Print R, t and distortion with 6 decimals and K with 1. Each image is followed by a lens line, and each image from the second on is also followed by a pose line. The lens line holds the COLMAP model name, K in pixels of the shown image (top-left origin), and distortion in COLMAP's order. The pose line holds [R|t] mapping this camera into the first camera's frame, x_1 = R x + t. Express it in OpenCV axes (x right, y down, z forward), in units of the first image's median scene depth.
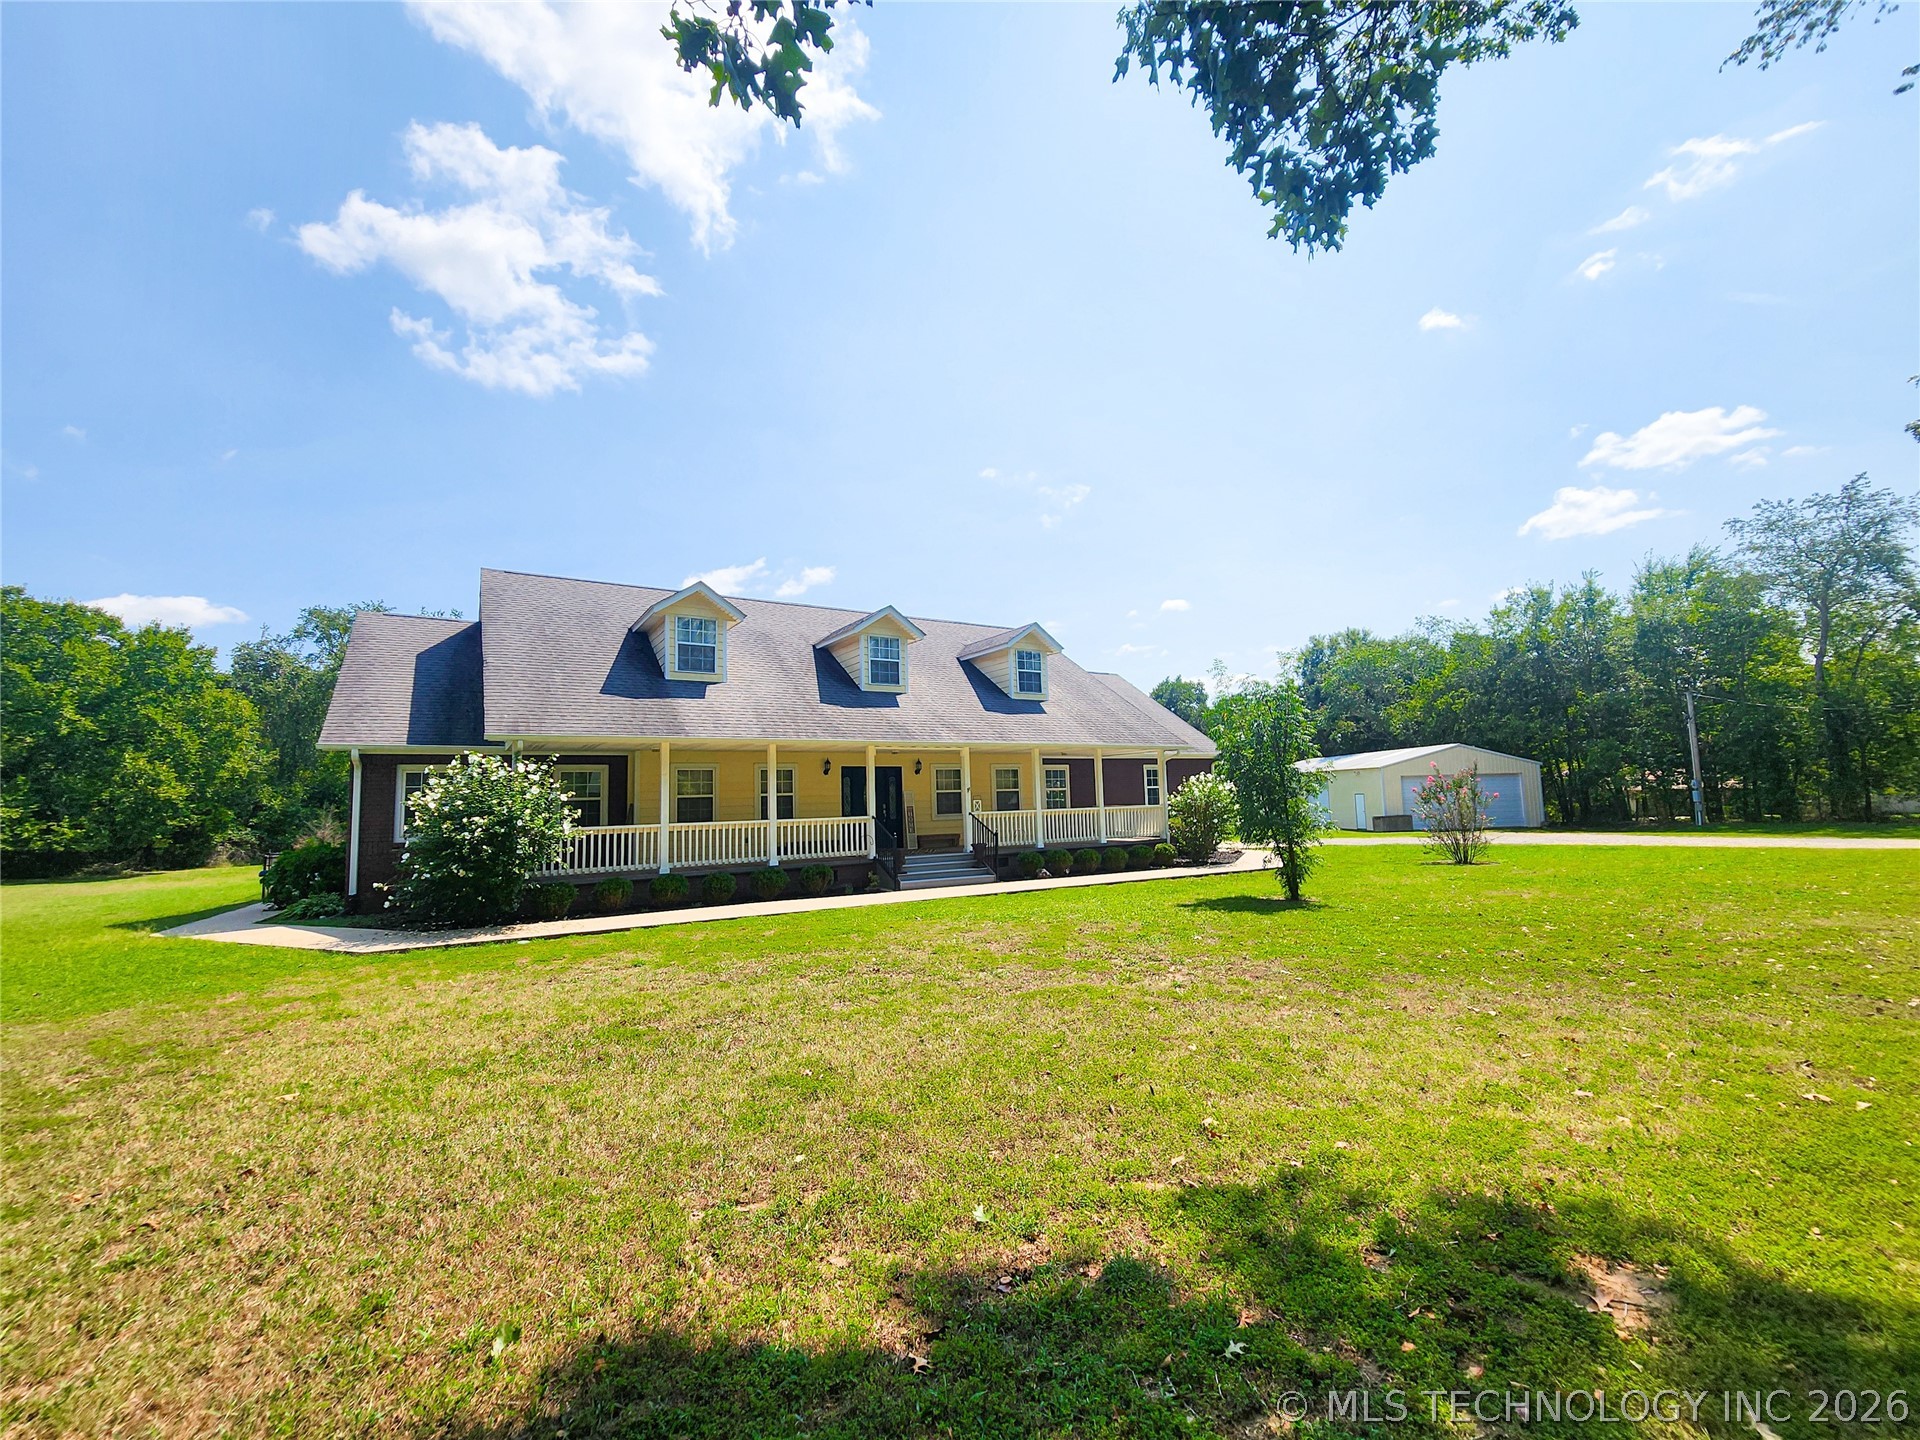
lens RADIAL K [[773.7, 0, 960.0], [0, 773.7, 720.0], [0, 0, 1]] dist [-0.000215, -0.000013]
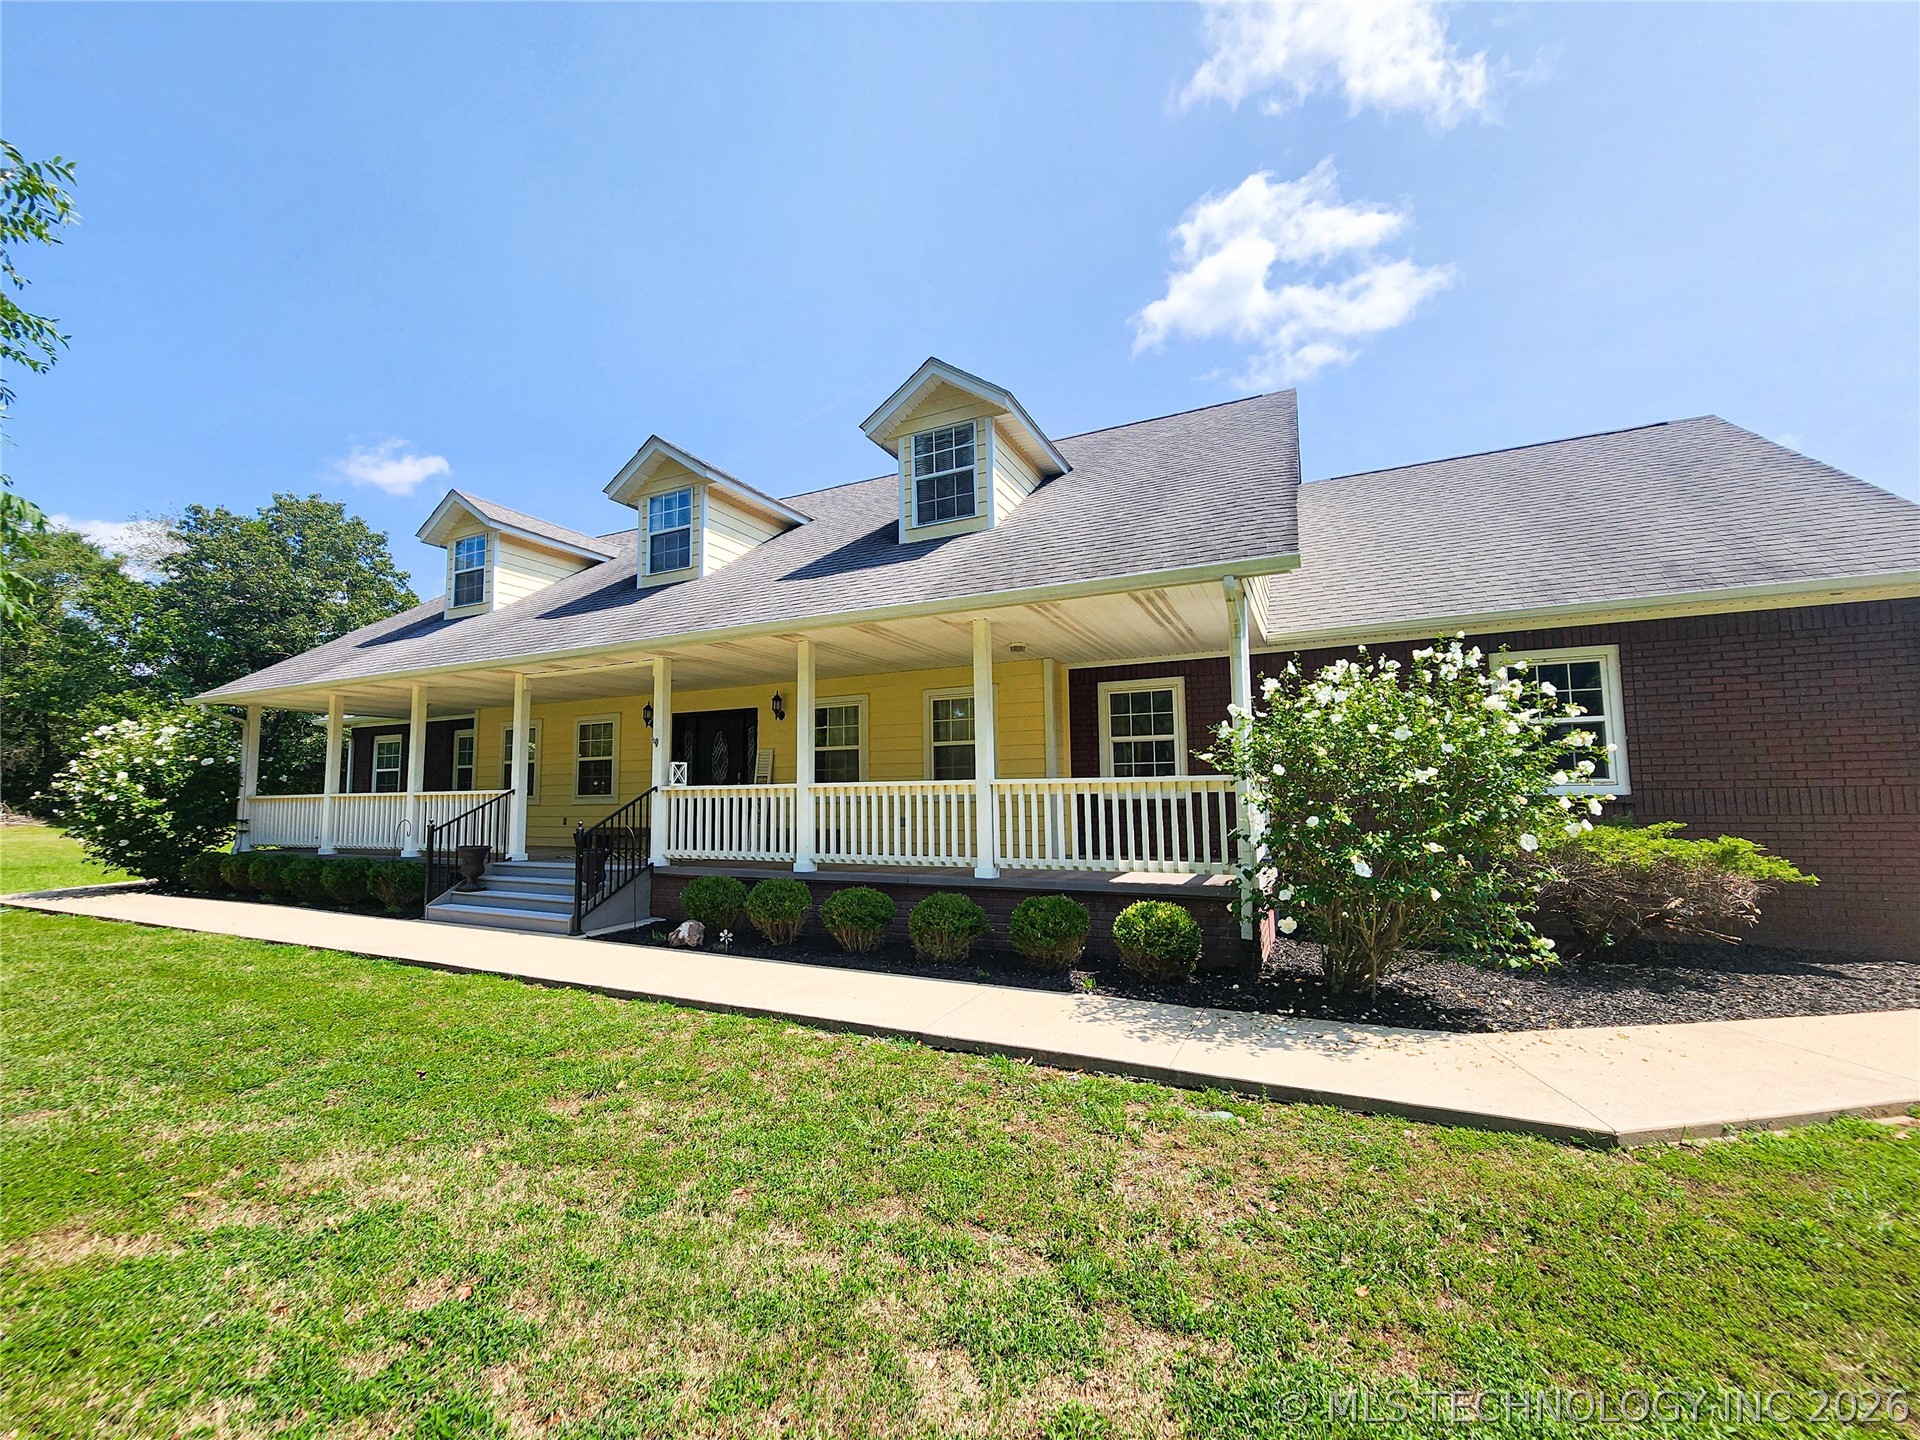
lens RADIAL K [[773.7, 0, 960.0], [0, 773.7, 720.0], [0, 0, 1]] dist [-0.000215, -0.000013]
pose [[0.567416, -0.067724, -0.820642, 0.445123], [0.086000, 0.996036, -0.022736, 0.088077], [0.818928, -0.057675, 0.570991, 0.752124]]
